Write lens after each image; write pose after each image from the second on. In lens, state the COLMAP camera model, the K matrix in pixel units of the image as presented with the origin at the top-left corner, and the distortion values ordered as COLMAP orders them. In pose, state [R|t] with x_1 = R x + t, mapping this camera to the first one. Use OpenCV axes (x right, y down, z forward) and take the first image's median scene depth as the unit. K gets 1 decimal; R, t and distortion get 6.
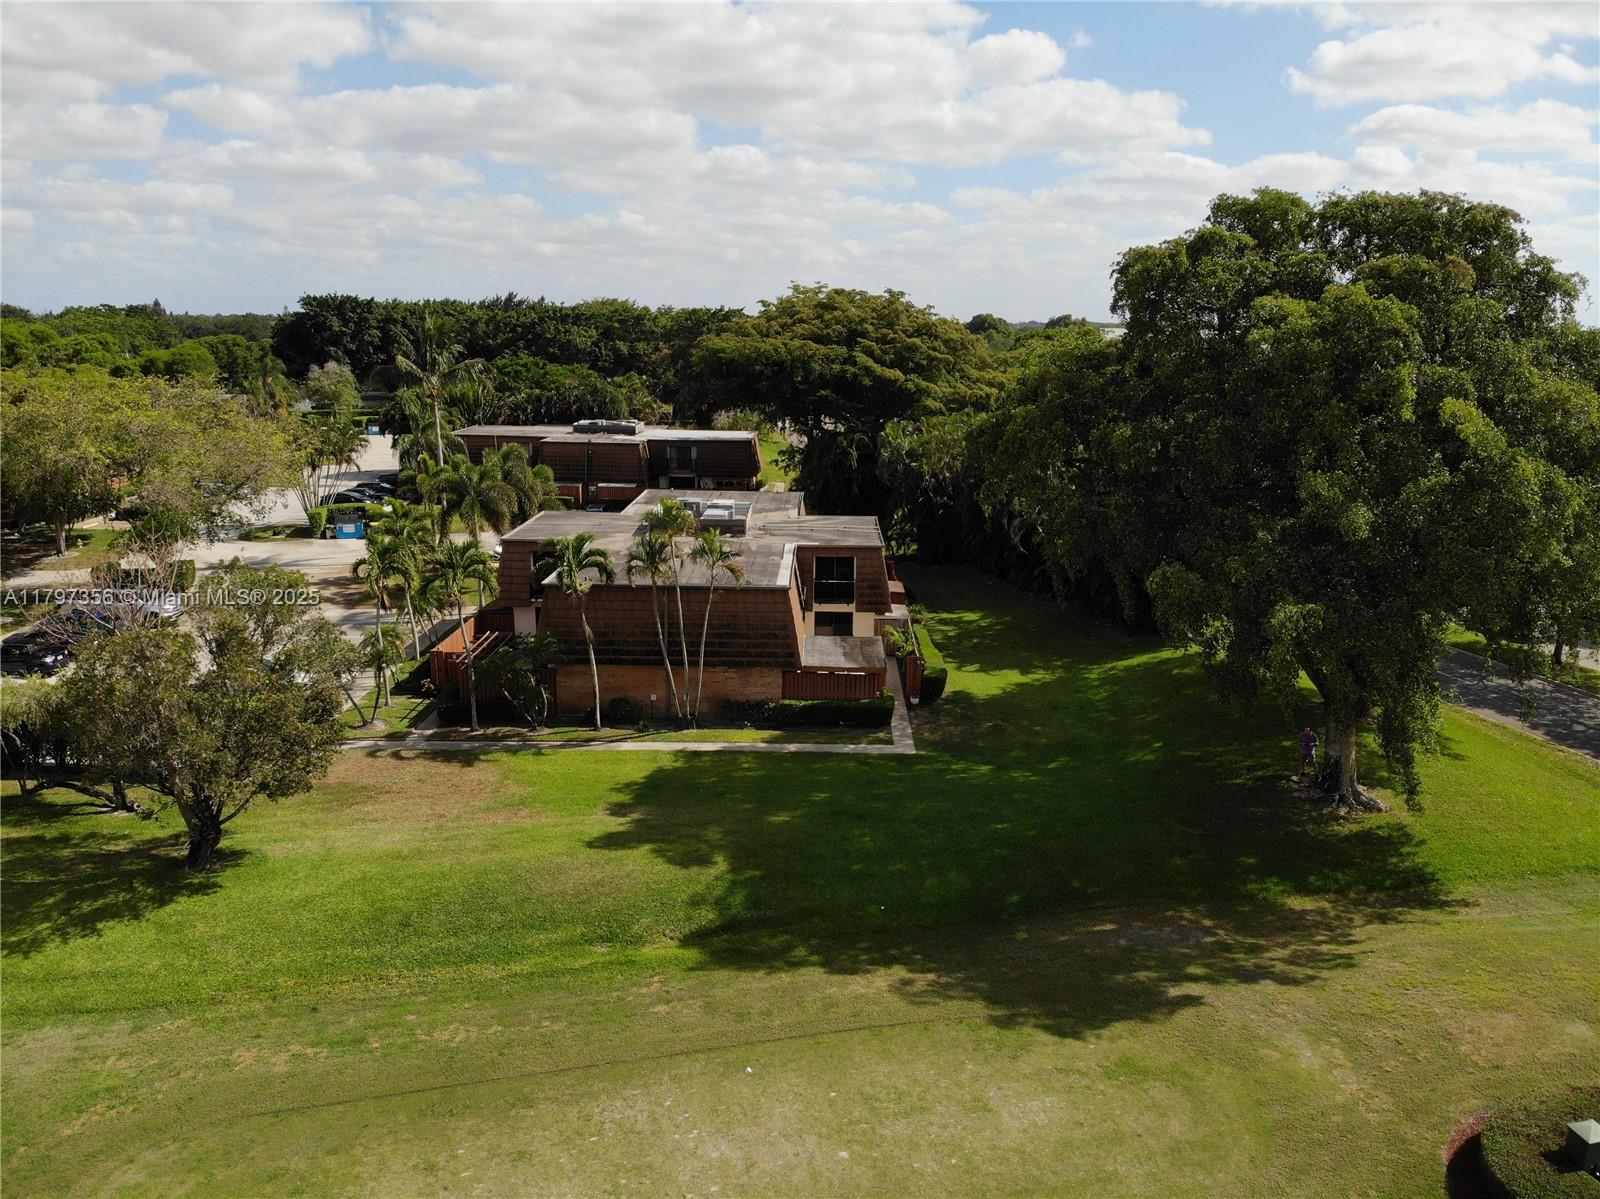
lens RADIAL K [[1124.3, 0, 807.4], [0, 1124.3, 592.3], [0, 0, 1]] dist [0.002510, -0.001281]
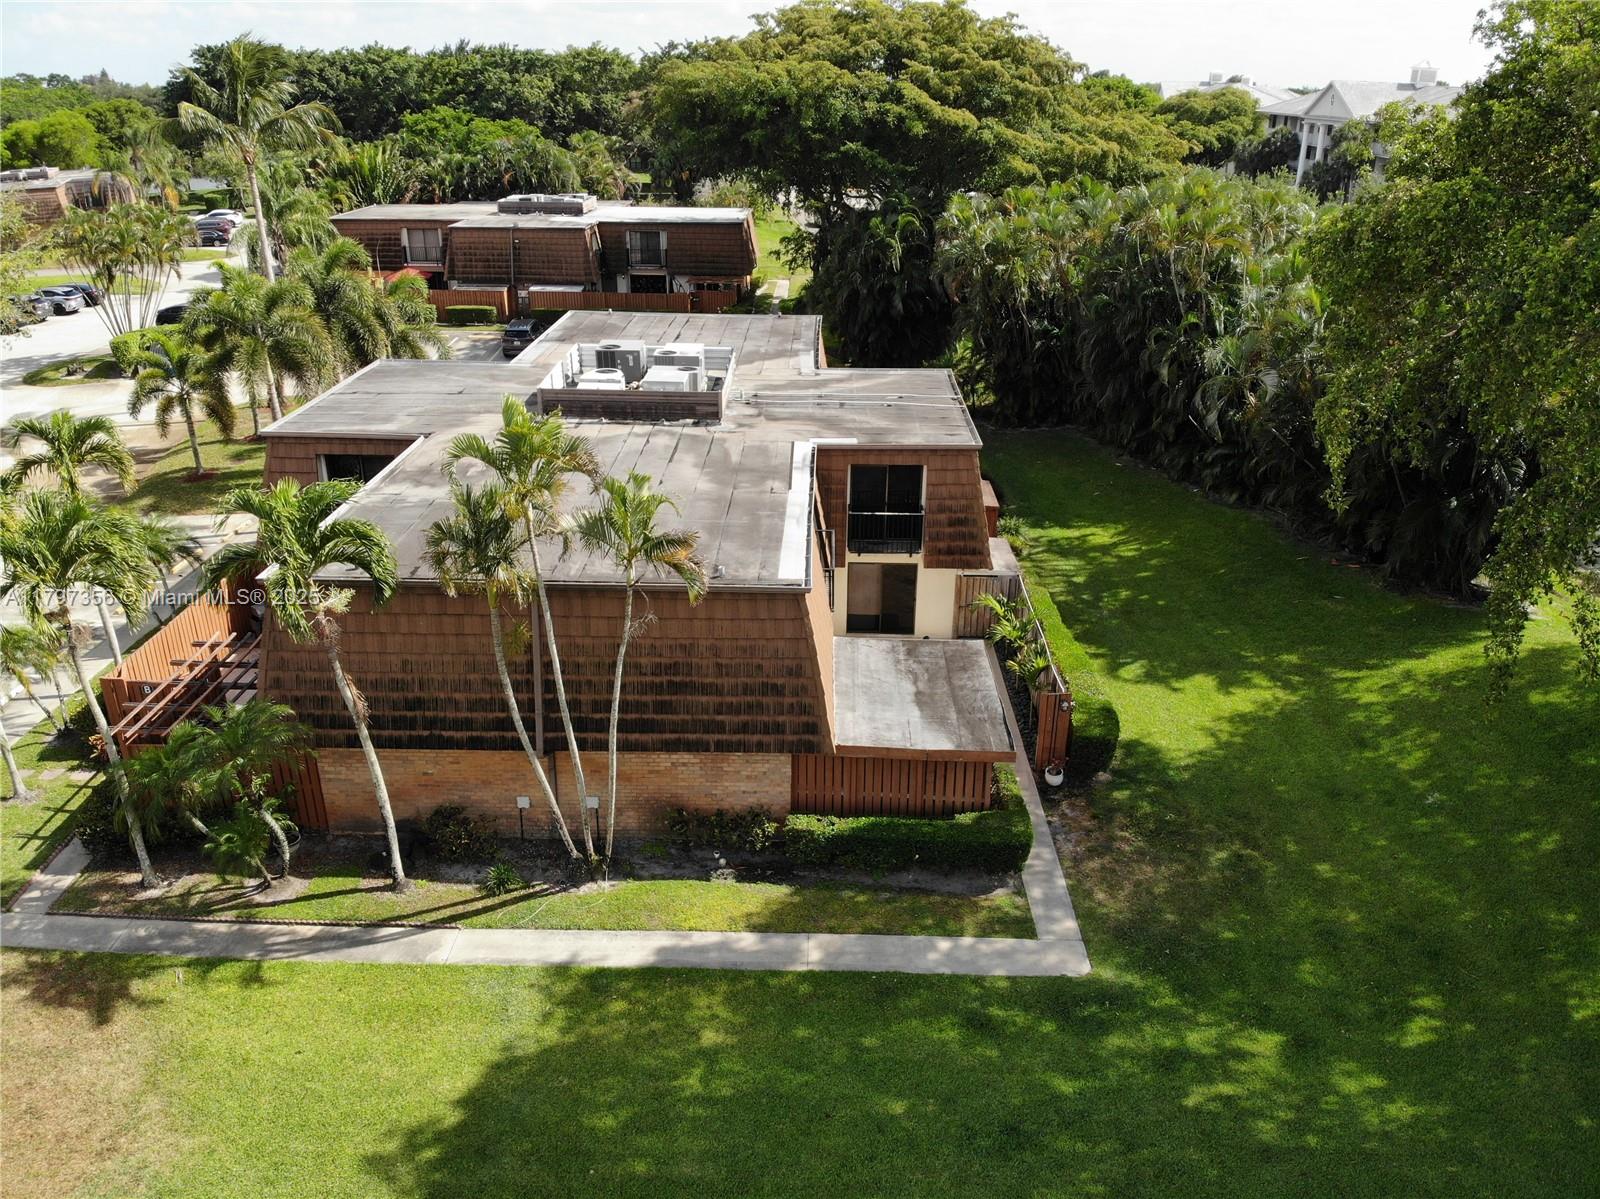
lens RADIAL K [[1199.3, 0, 789.4], [0, 1199.3, 616.0], [0, 0, 1]] dist [-0.032546, -0.042264]
pose [[0.999835, 0.000931, -0.018155, -0.009818], [0.002505, 0.982102, 0.188333, -0.056420], [0.018006, -0.188348, 0.981937, 0.362573]]
